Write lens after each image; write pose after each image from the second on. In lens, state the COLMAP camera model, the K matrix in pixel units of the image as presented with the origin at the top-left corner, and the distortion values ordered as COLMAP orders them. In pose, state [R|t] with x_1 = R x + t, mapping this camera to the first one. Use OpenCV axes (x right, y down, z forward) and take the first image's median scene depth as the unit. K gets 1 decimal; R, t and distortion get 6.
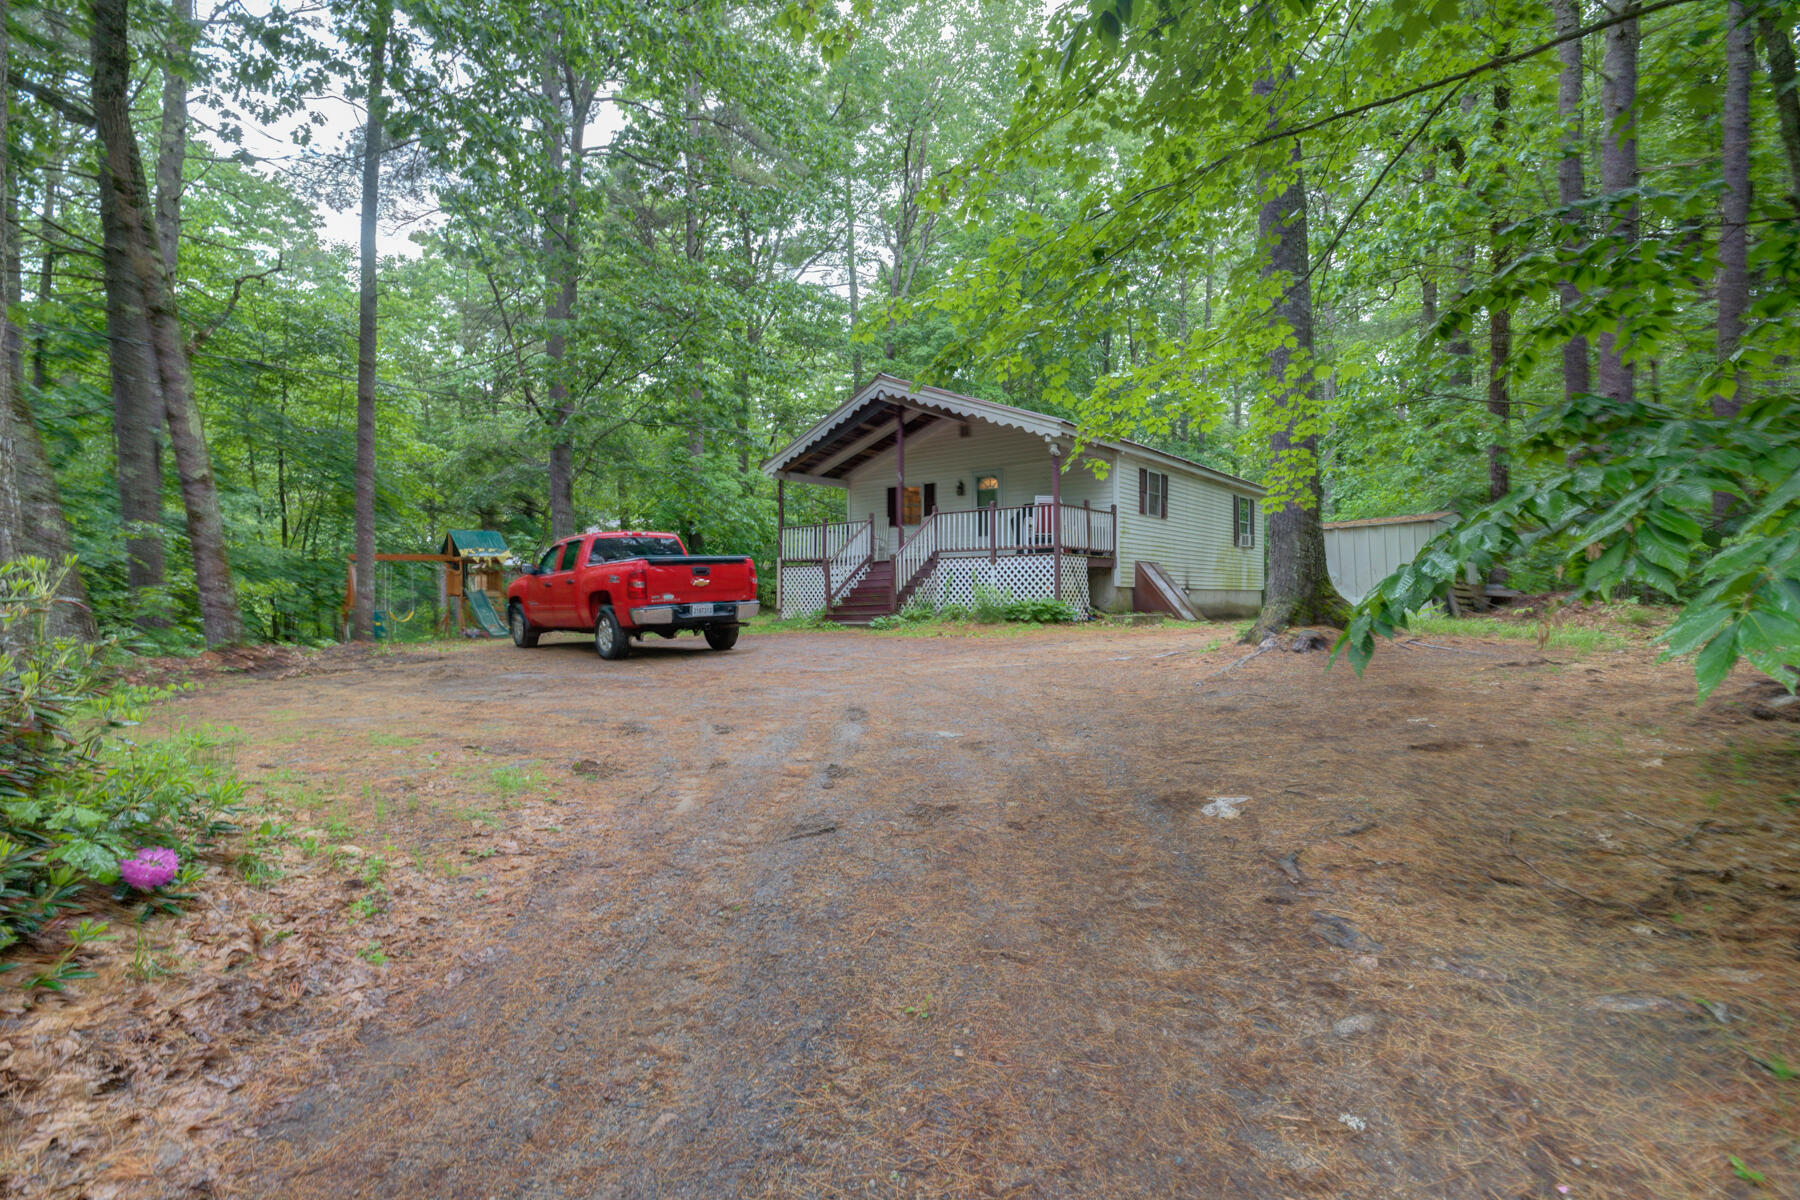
lens RADIAL K [[879.6, 0, 897.6], [0, 879.6, 597.1], [0, 0, 1]] dist [-0.026517, -0.001690]
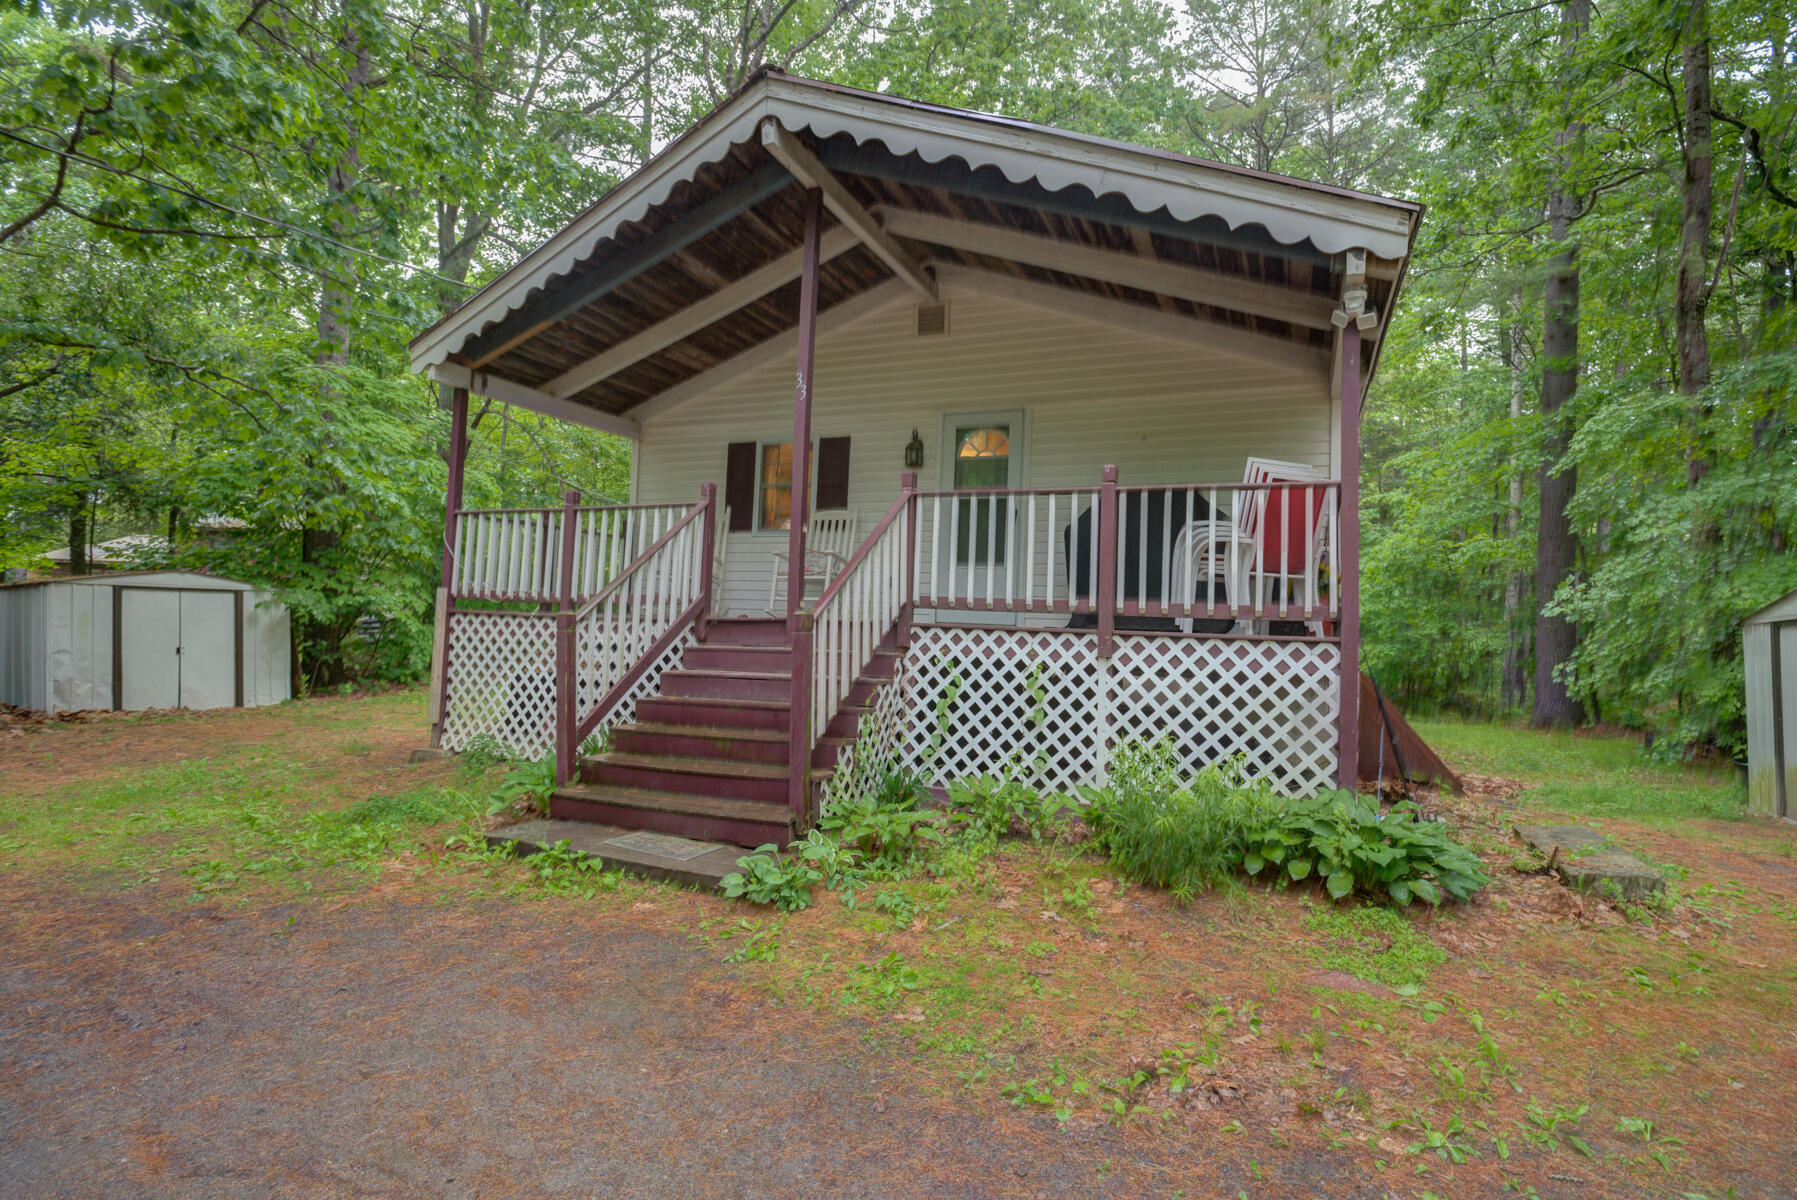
lens RADIAL K [[878.2, 0, 900.8], [0, 878.2, 605.6], [0, 0, 1]] dist [-0.026517, -0.001690]
pose [[0.963864, 0.051159, 0.261437, -0.043115], [-0.045574, 0.998585, -0.027387, -0.037667], [-0.262468, 0.014483, 0.964832, 0.602606]]
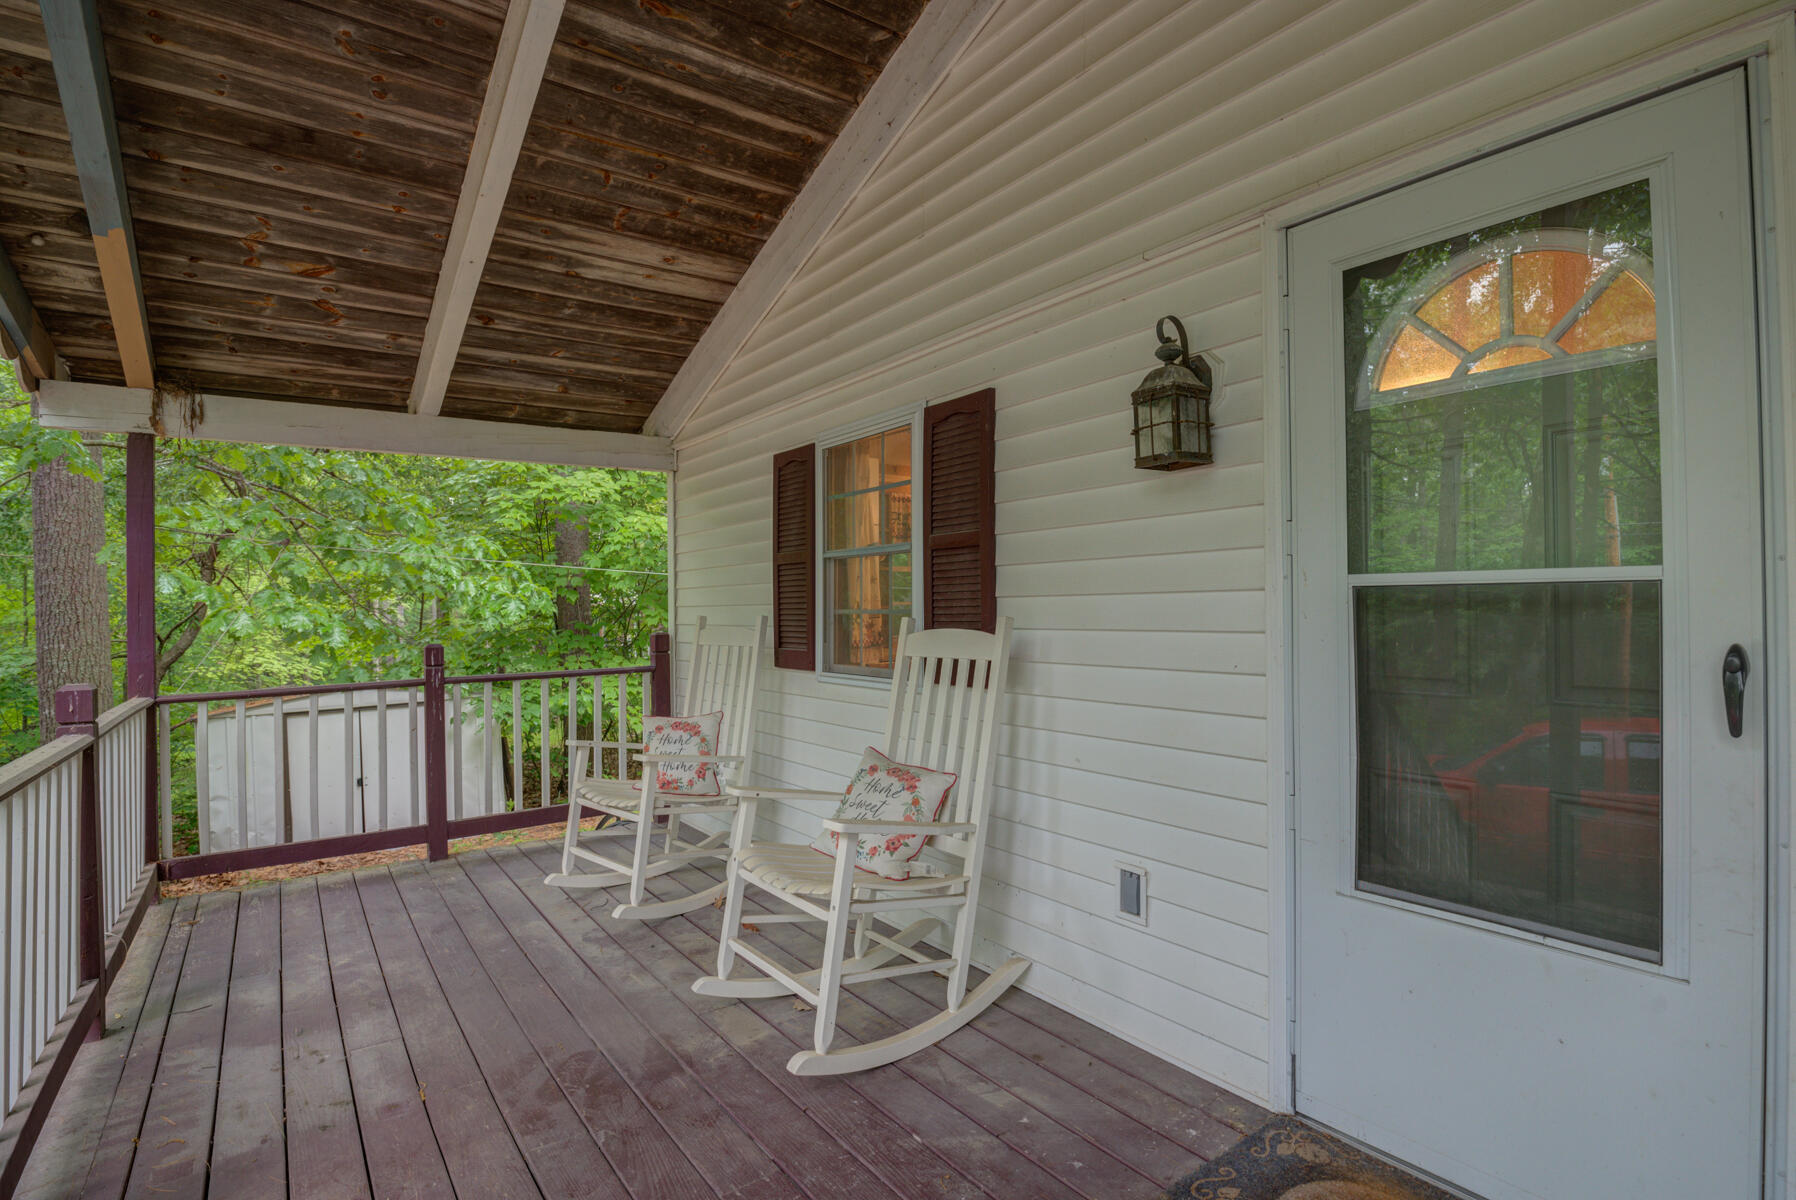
lens RADIAL K [[877.7, 0, 897.6], [0, 877.7, 602.9], [0, 0, 1]] dist [-0.026517, -0.001690]
pose [[0.868308, 0.047669, -0.493729, 0.103639], [-0.057777, 0.998316, -0.005225, -0.100493], [0.492649, 0.033063, 0.869600, 0.916473]]
